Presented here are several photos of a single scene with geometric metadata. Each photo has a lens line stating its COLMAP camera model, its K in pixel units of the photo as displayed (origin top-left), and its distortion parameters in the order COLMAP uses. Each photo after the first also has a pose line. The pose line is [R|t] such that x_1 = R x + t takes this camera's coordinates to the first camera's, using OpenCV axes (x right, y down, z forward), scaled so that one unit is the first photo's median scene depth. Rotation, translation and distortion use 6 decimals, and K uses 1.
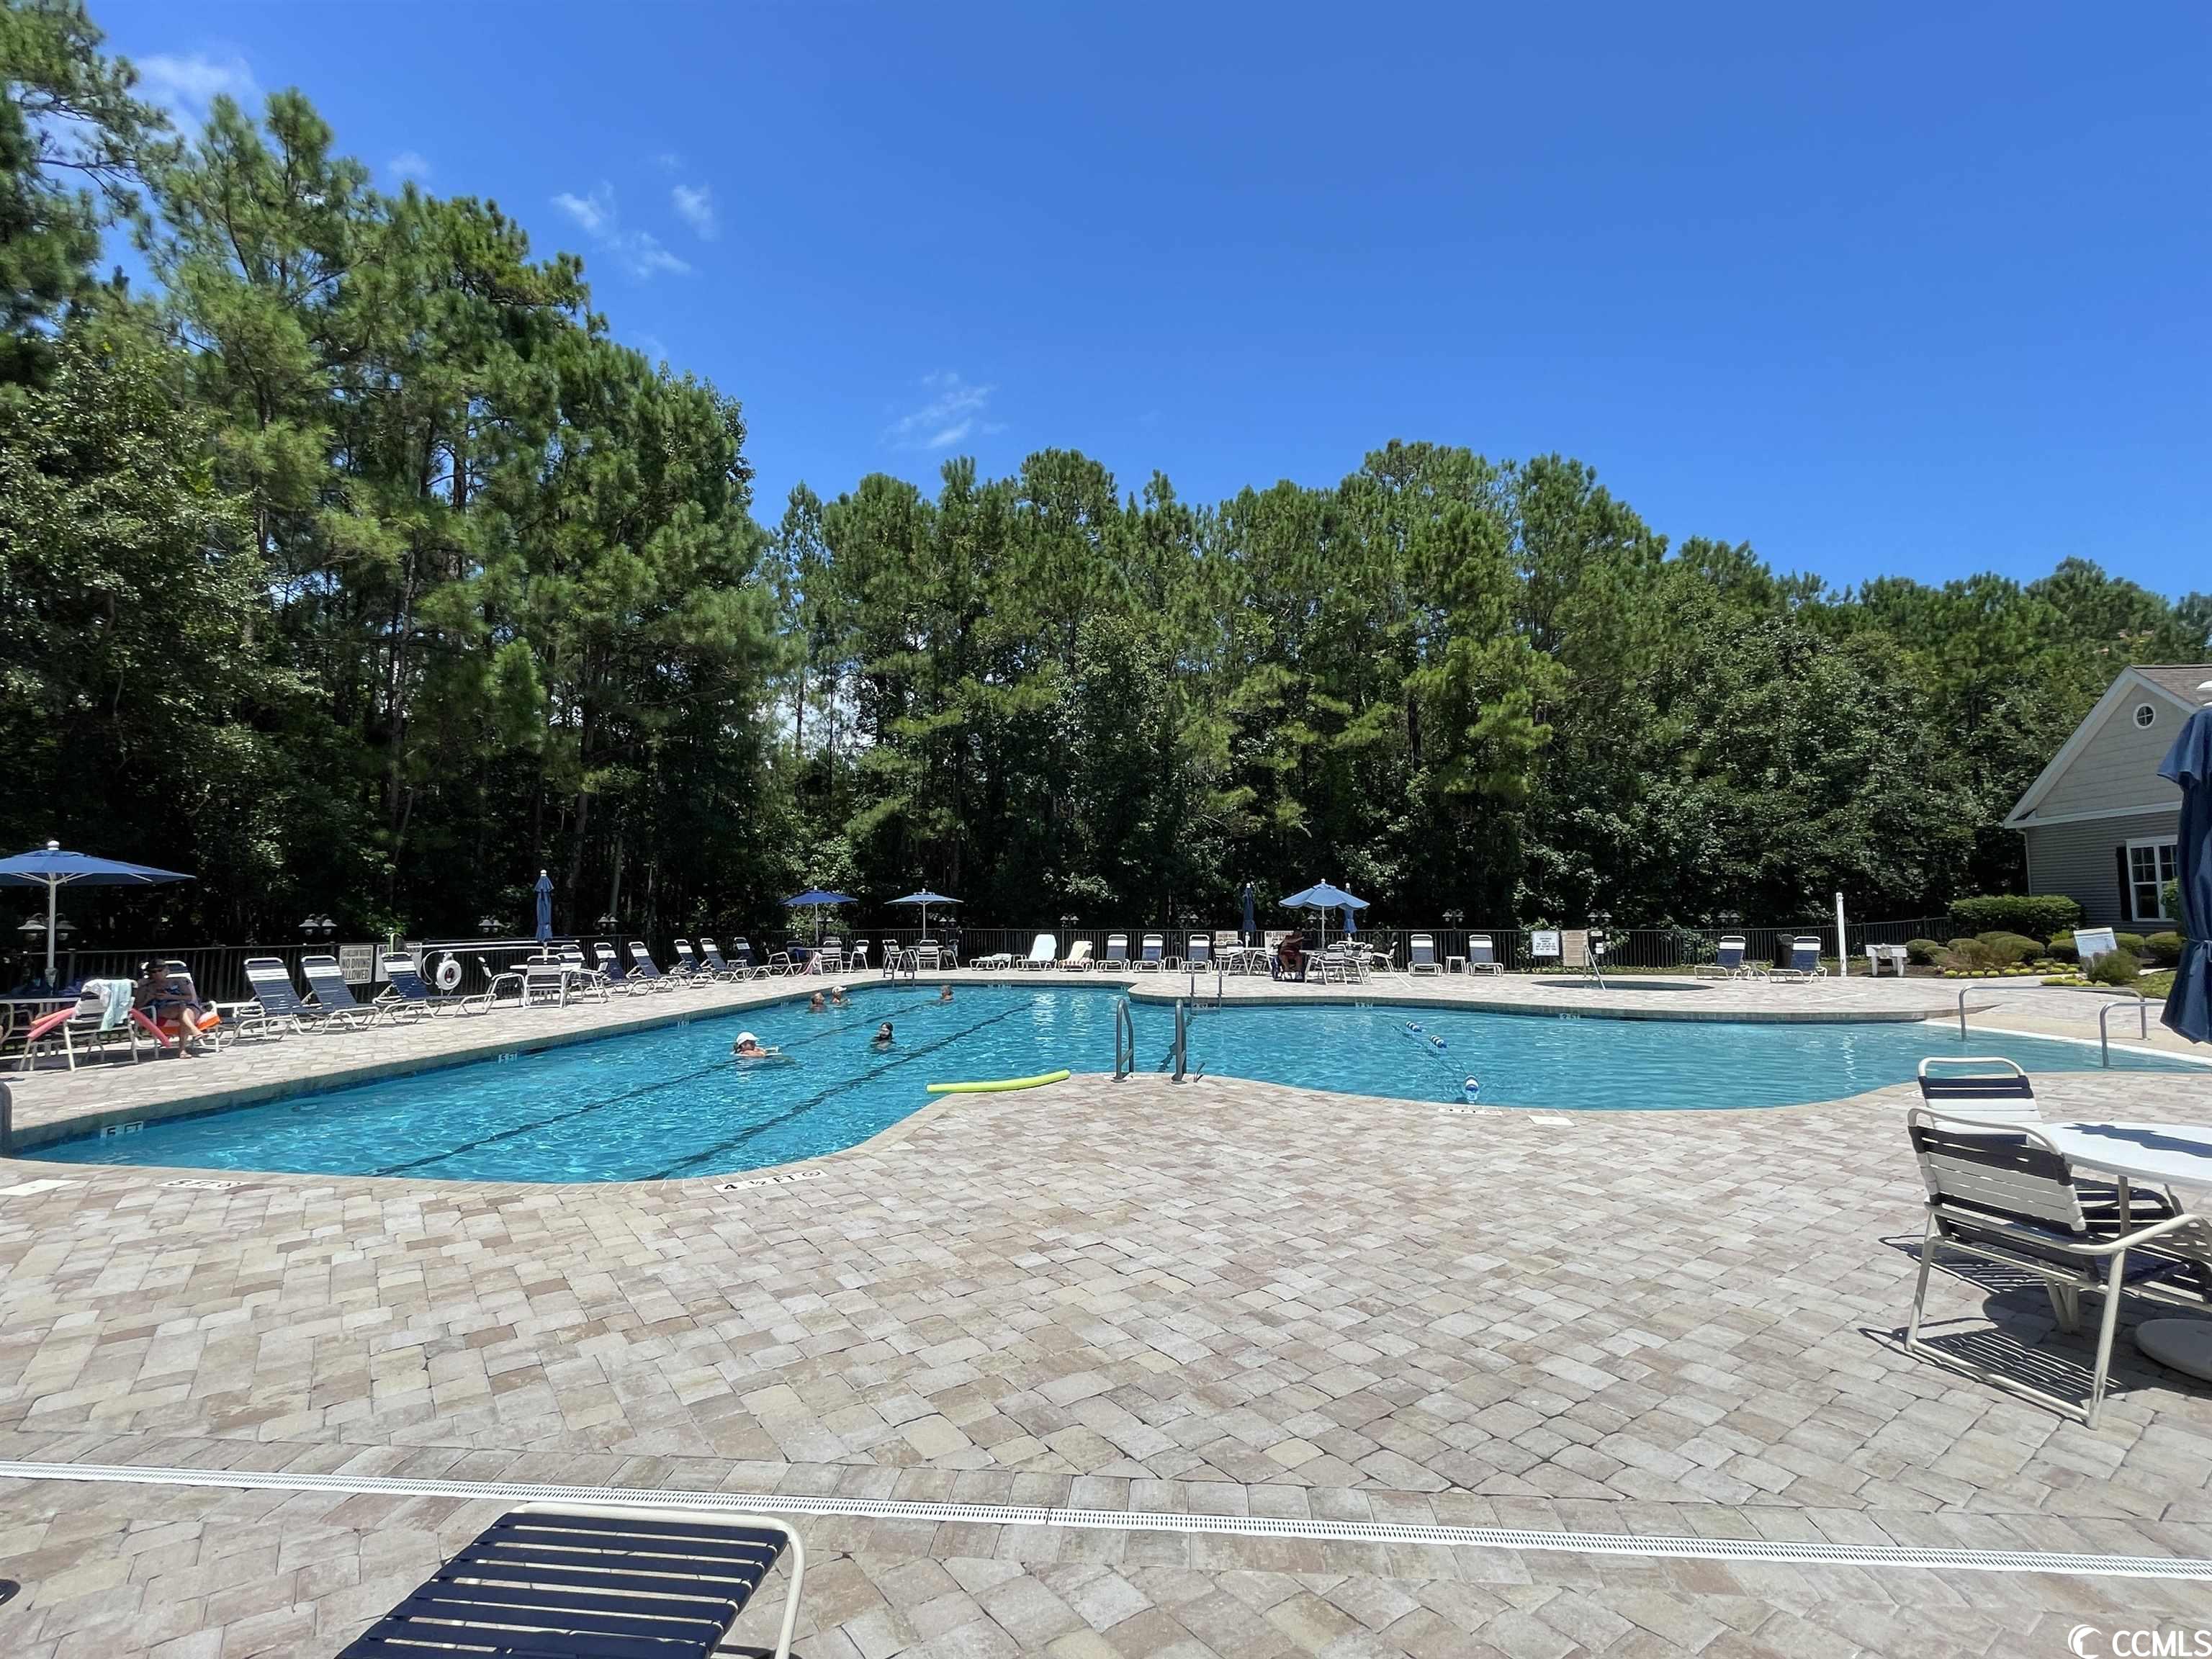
lens RADIAL K [[1033.2, 0, 1104.9], [0, 1033.2, 828.8], [0, 0, 1]] dist [-0.003082, -0.000705]
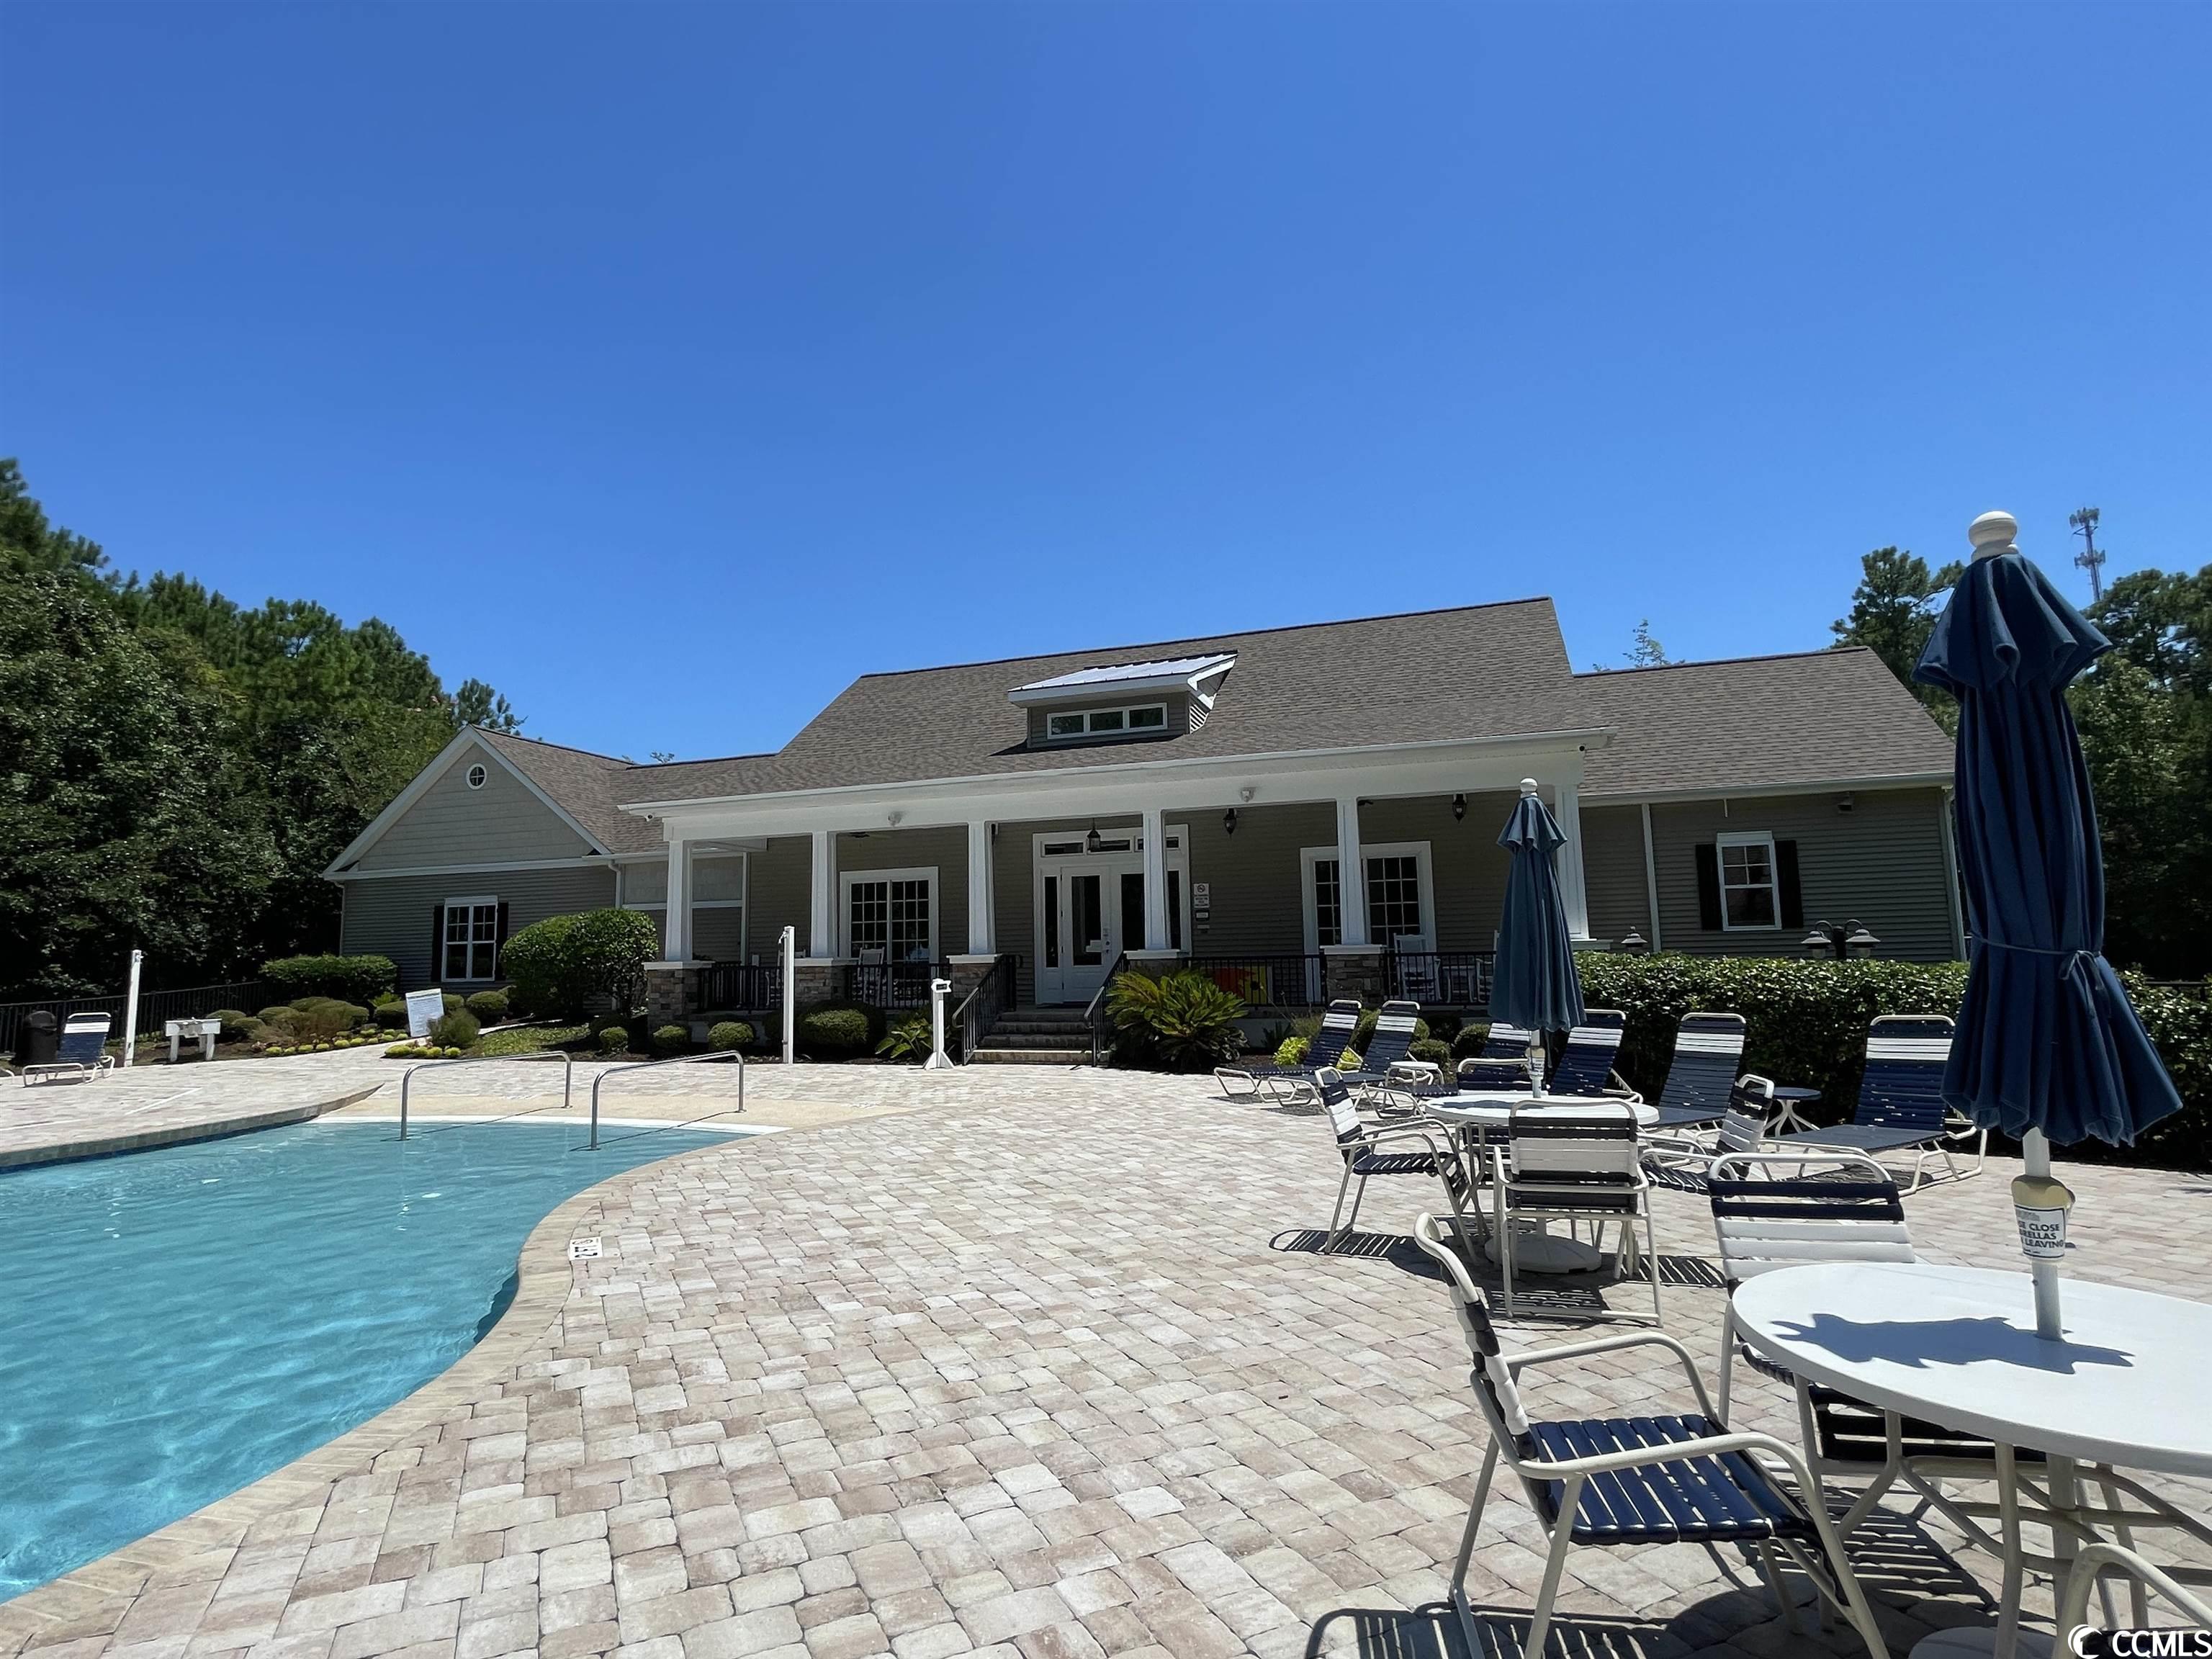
lens RADIAL K [[1114.1, 0, 1106.8], [0, 1114.1, 832.9], [0, 0, 1]] dist [-0.007310, -0.000852]
pose [[0.168682, 0.112266, 0.979256, 0.042795], [-0.060209, 0.992811, -0.103448, 0.014966], [-0.983830, -0.041511, 0.174229, 0.148192]]
